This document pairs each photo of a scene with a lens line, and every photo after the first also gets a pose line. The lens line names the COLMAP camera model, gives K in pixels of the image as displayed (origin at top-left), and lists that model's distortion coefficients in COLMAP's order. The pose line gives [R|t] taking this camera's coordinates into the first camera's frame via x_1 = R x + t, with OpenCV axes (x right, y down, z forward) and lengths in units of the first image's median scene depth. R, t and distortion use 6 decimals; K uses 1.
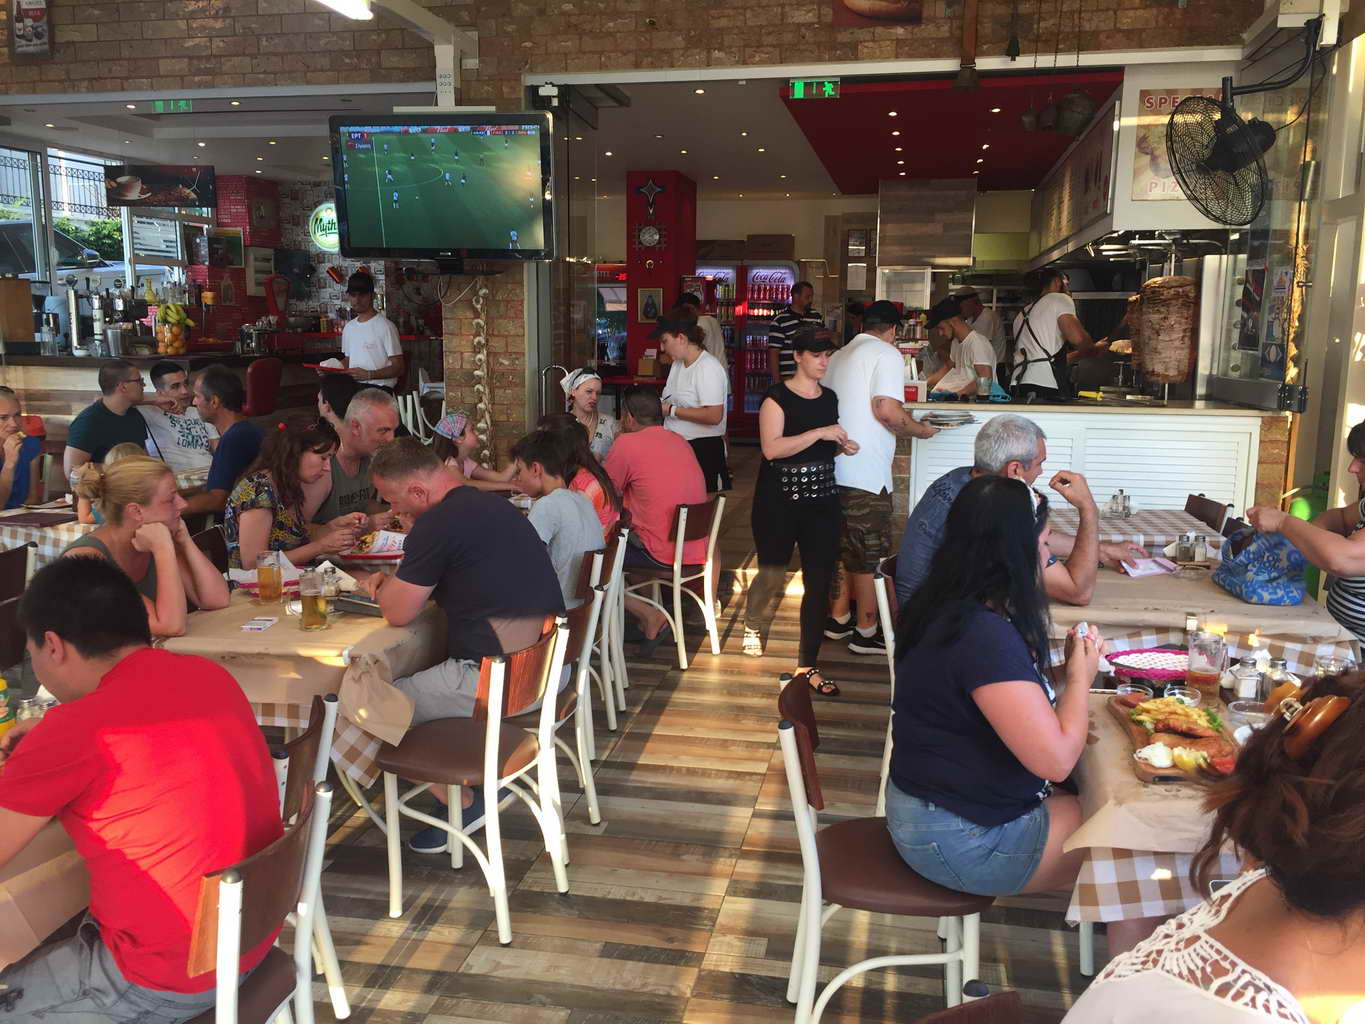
lens RADIAL K [[1161.4, 0, 682.5], [0, 1161.4, 512.0], [0, 0, 1]] dist [0.070520, -0.093963]
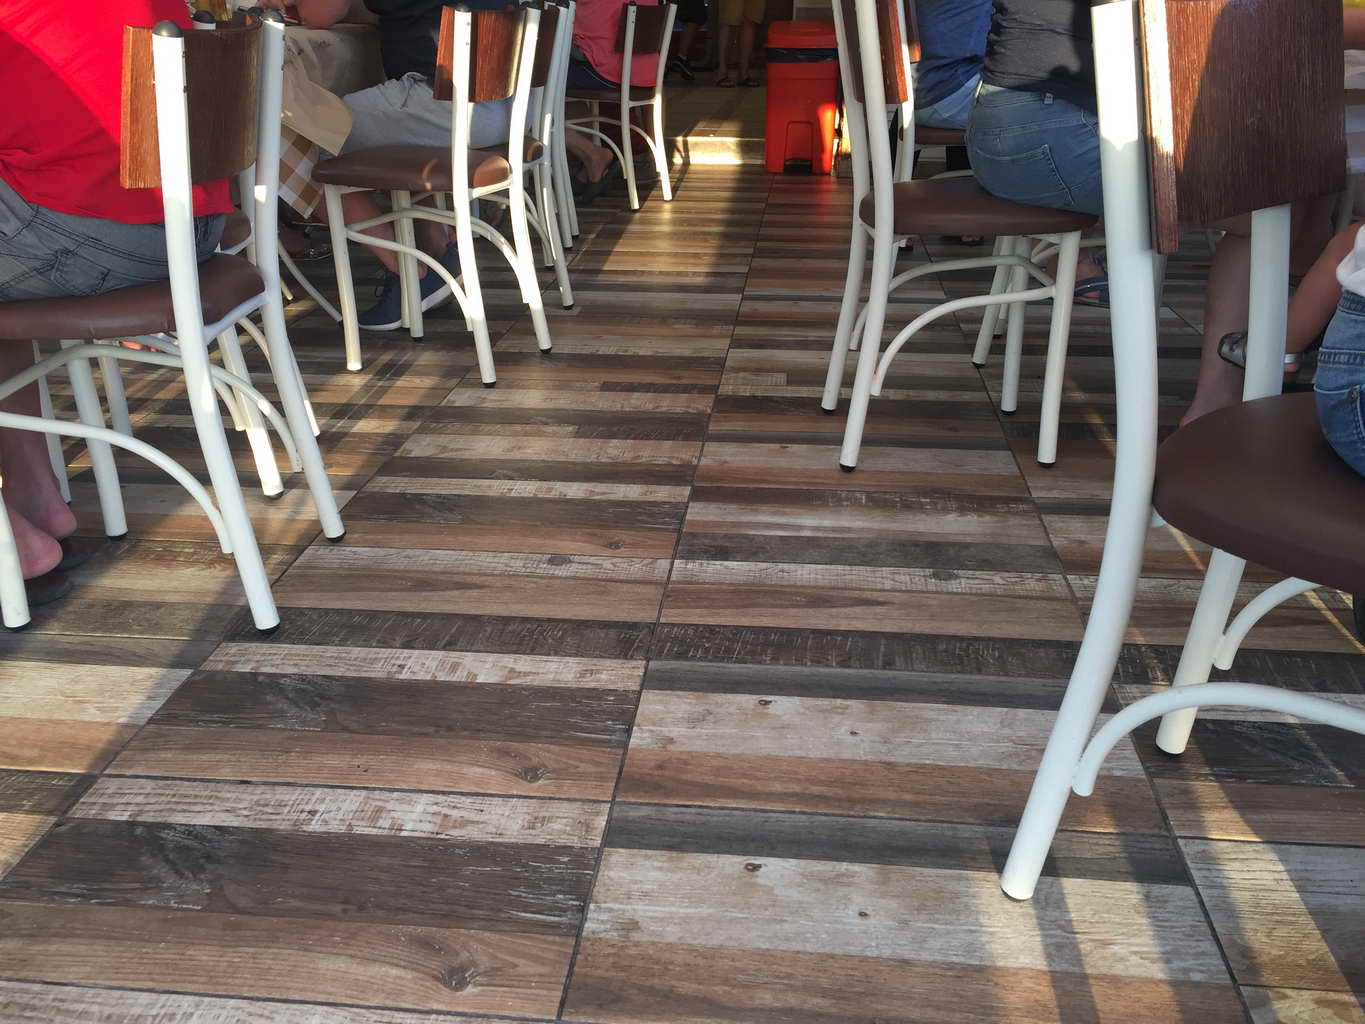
lens RADIAL K [[1161.4, 0, 682.5], [0, 1161.4, 512.0], [0, 0, 1]] dist [0.070520, -0.093963]
pose [[0.995427, -0.039081, 0.087164, -0.049308], [0.017136, 0.970736, 0.239539, 0.144240], [-0.093974, -0.236950, 0.966966, 0.072028]]
